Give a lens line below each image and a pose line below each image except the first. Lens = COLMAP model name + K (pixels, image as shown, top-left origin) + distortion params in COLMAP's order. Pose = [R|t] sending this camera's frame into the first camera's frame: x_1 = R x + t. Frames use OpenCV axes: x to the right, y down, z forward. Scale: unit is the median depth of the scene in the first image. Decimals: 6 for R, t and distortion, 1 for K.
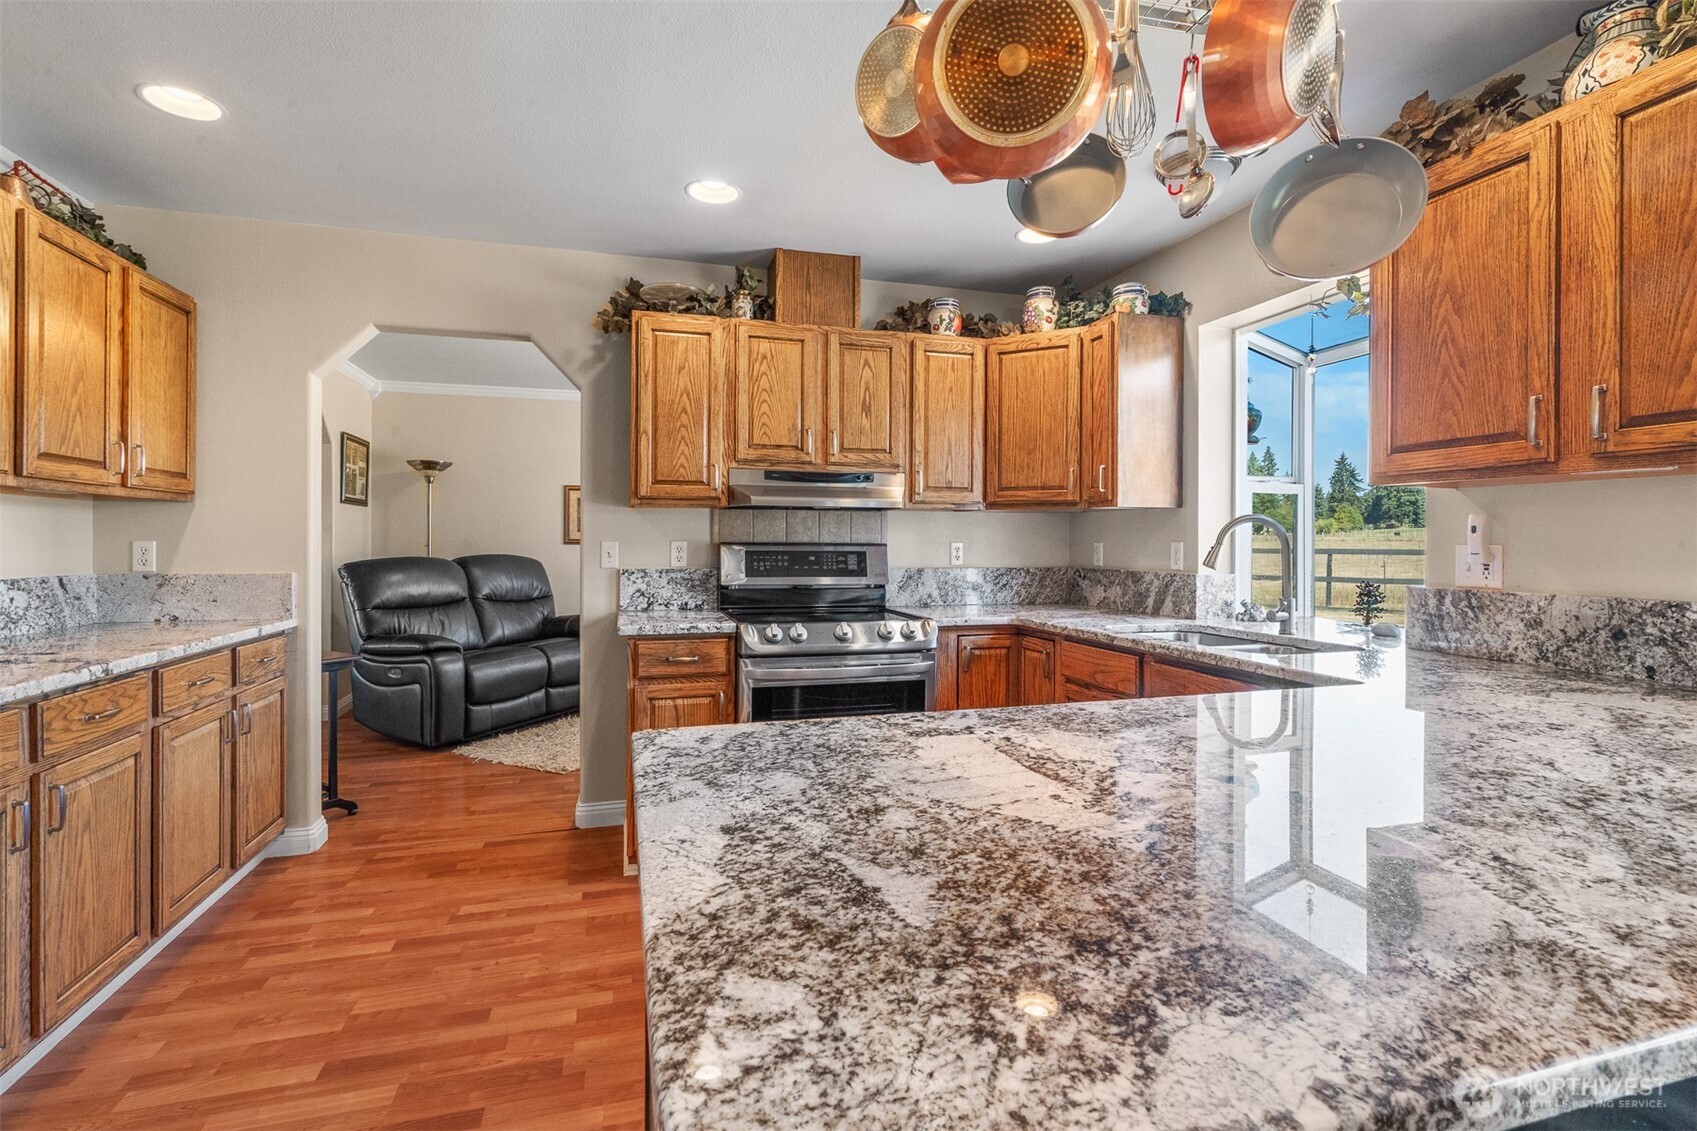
lens RADIAL K [[783.6, 0, 837.6], [0, 783.6, 538.7], [0, 0, 1]] dist [-0.004833, 0.001957]
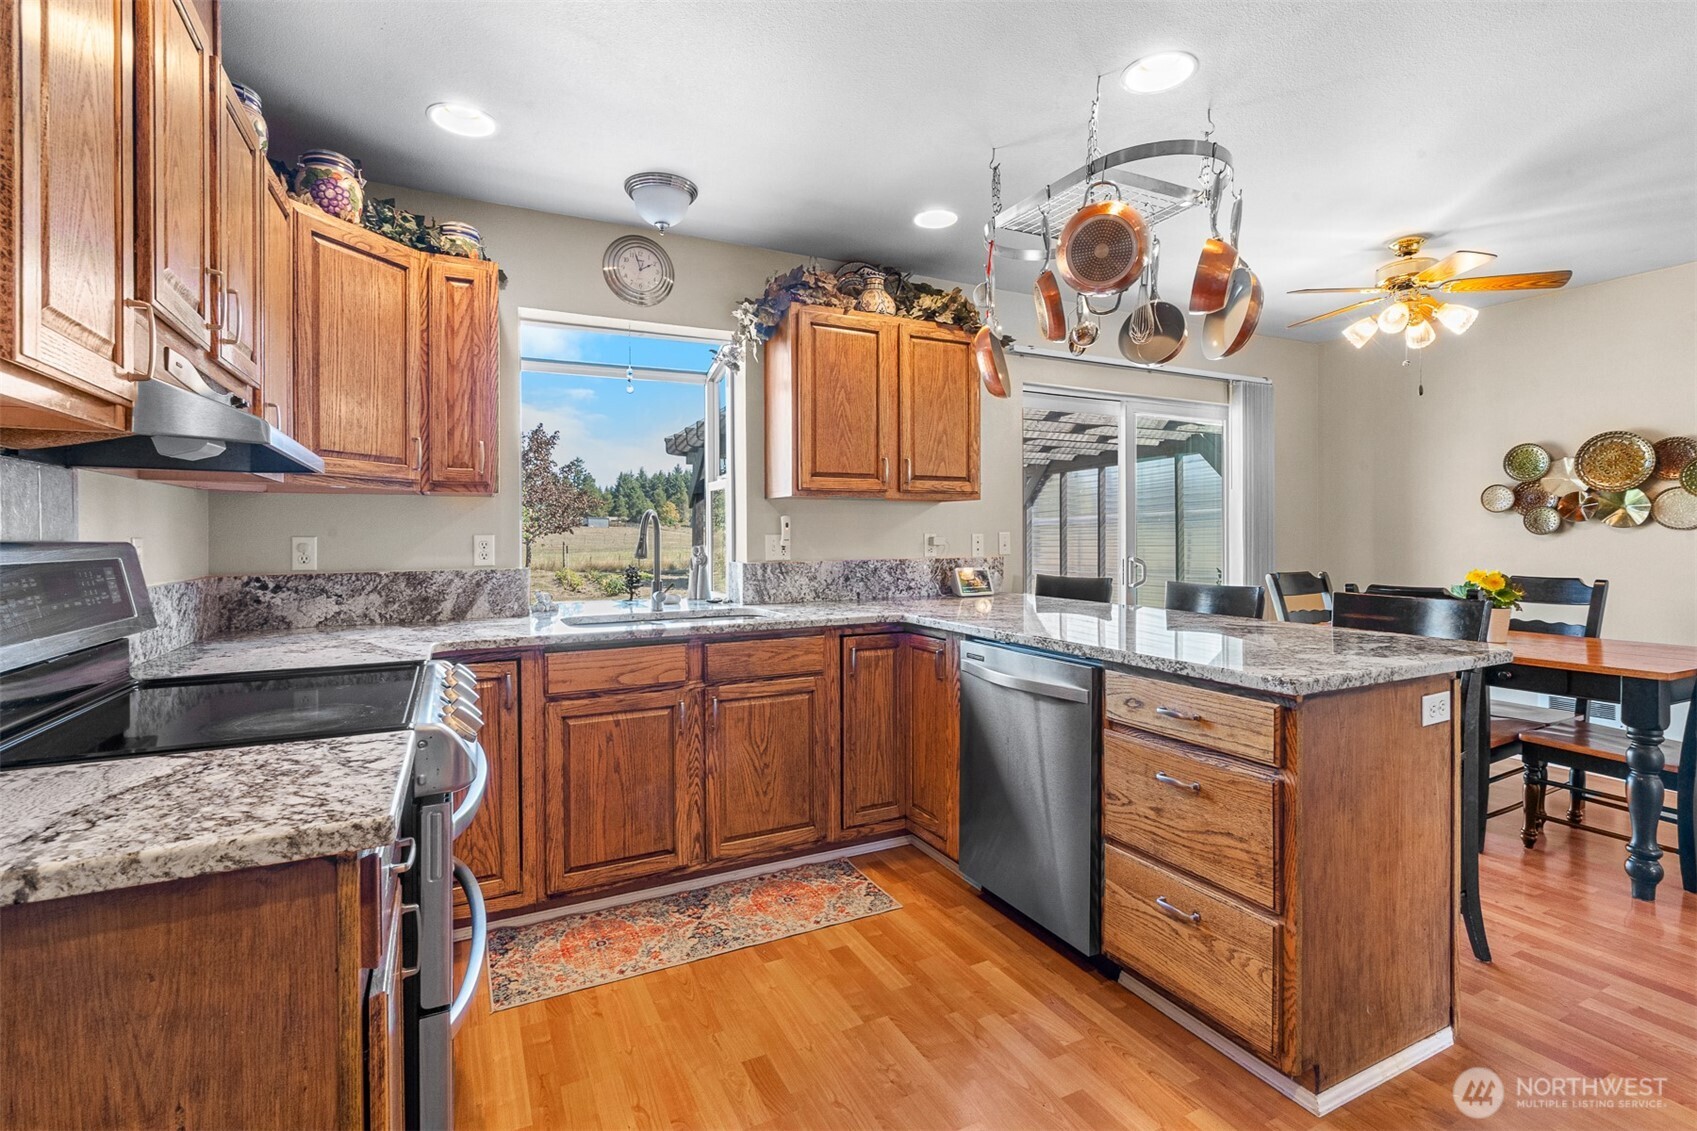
lens RADIAL K [[783.6, 0, 839.8], [0, 783.6, 546.0], [0, 0, 1]] dist [-0.004833, 0.001957]
pose [[-0.197358, -0.014704, 0.980221, -0.529367], [0.003680, 0.999869, 0.015740, 0.003956], [-0.980325, 0.006714, -0.197278, 0.778613]]
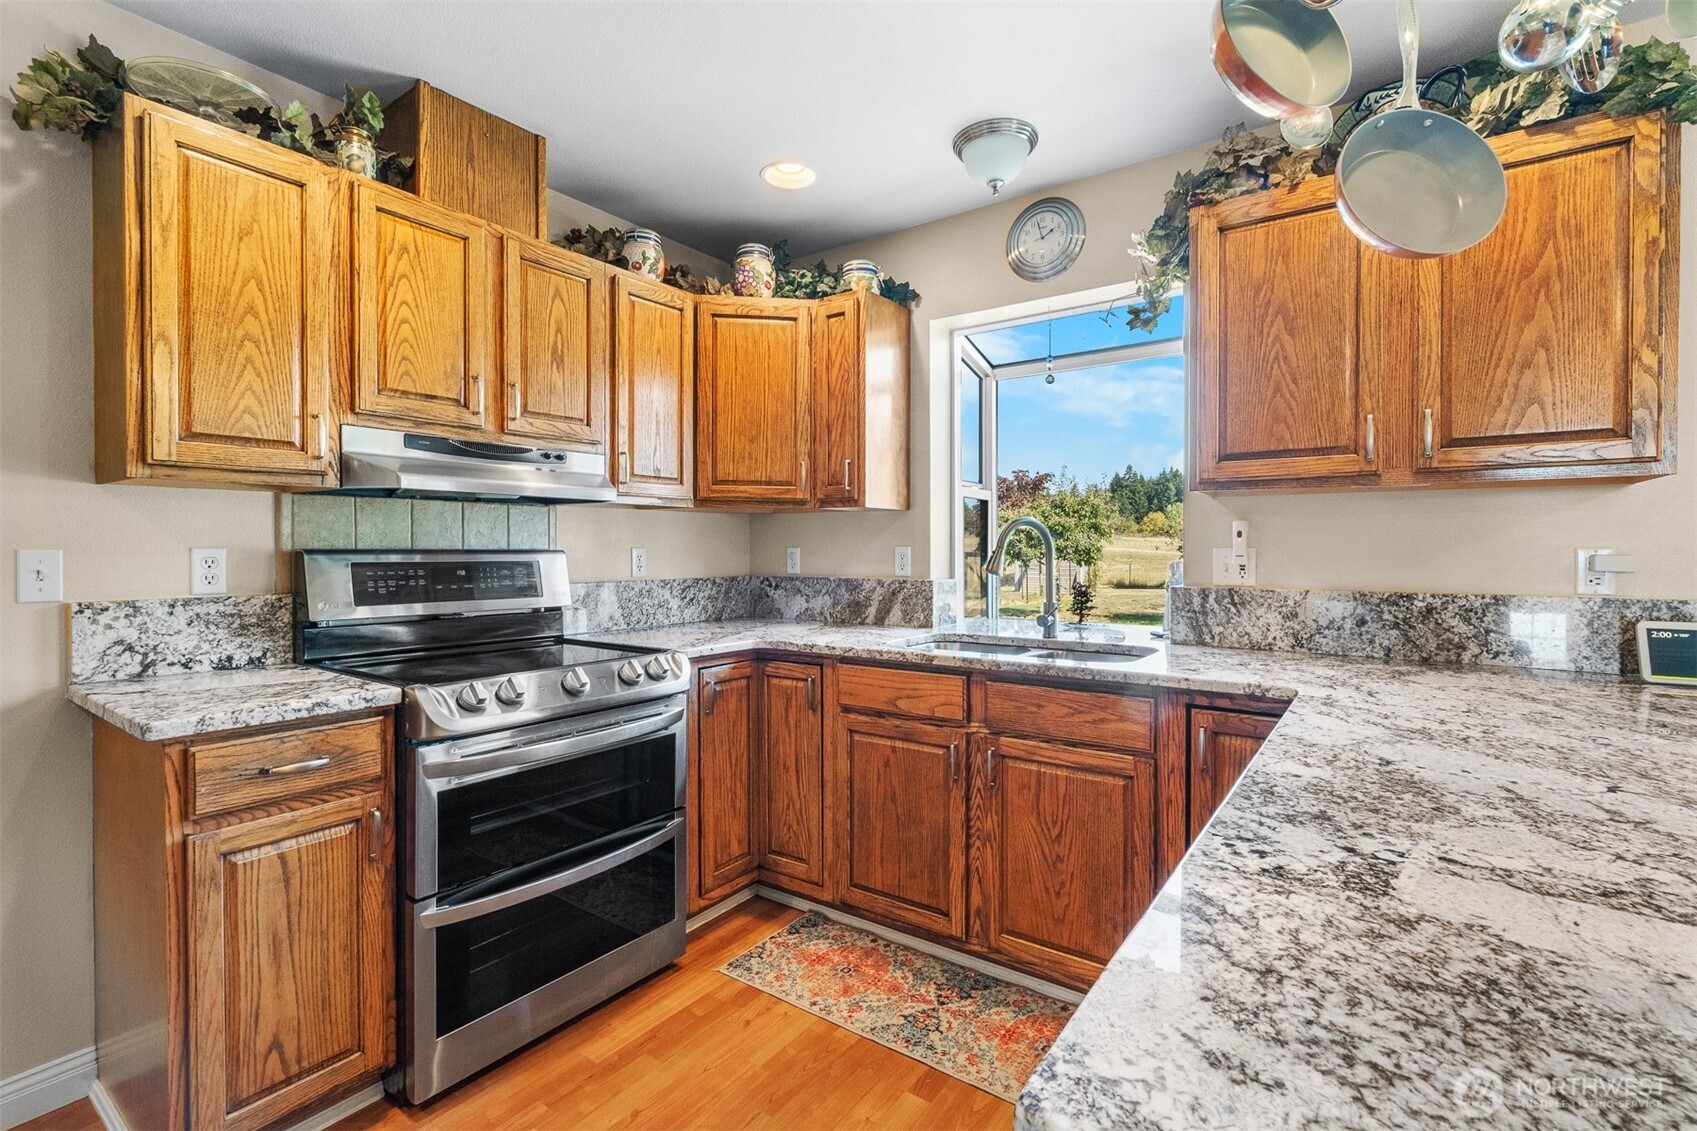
lens RADIAL K [[783.6, 0, 848.8], [0, 783.6, 556.5], [0, 0, 1]] dist [-0.004833, 0.001957]
pose [[0.784633, -0.010756, 0.619867, -0.204381], [0.001321, 0.999876, 0.015677, 0.001120], [-0.619959, -0.011482, 0.784551, 0.299580]]
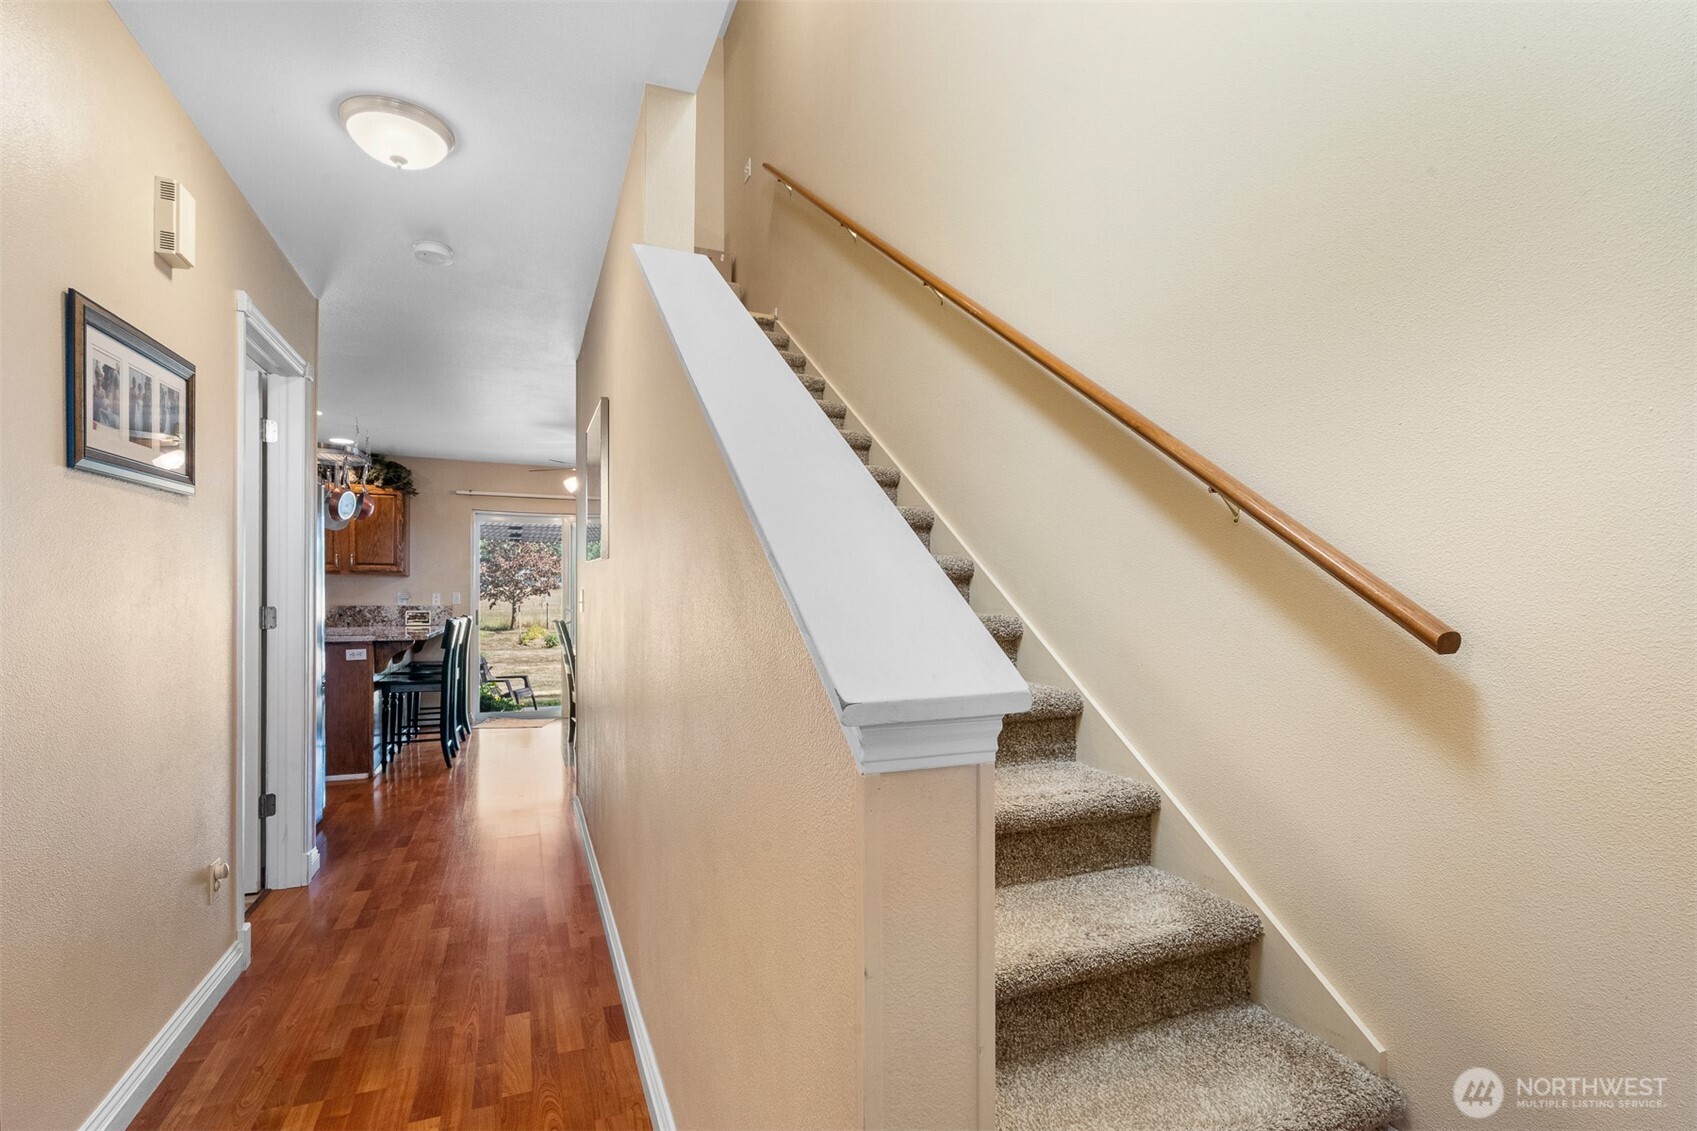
lens RADIAL K [[783.6, 0, 834.9], [0, 783.6, 609.5], [0, 0, 1]] dist [-0.004833, 0.001957]
pose [[-0.119810, -0.018287, 0.992628, -1.745856], [-0.005430, 0.999827, 0.017765, 0.006733], [-0.992782, -0.003261, -0.119889, -0.540170]]
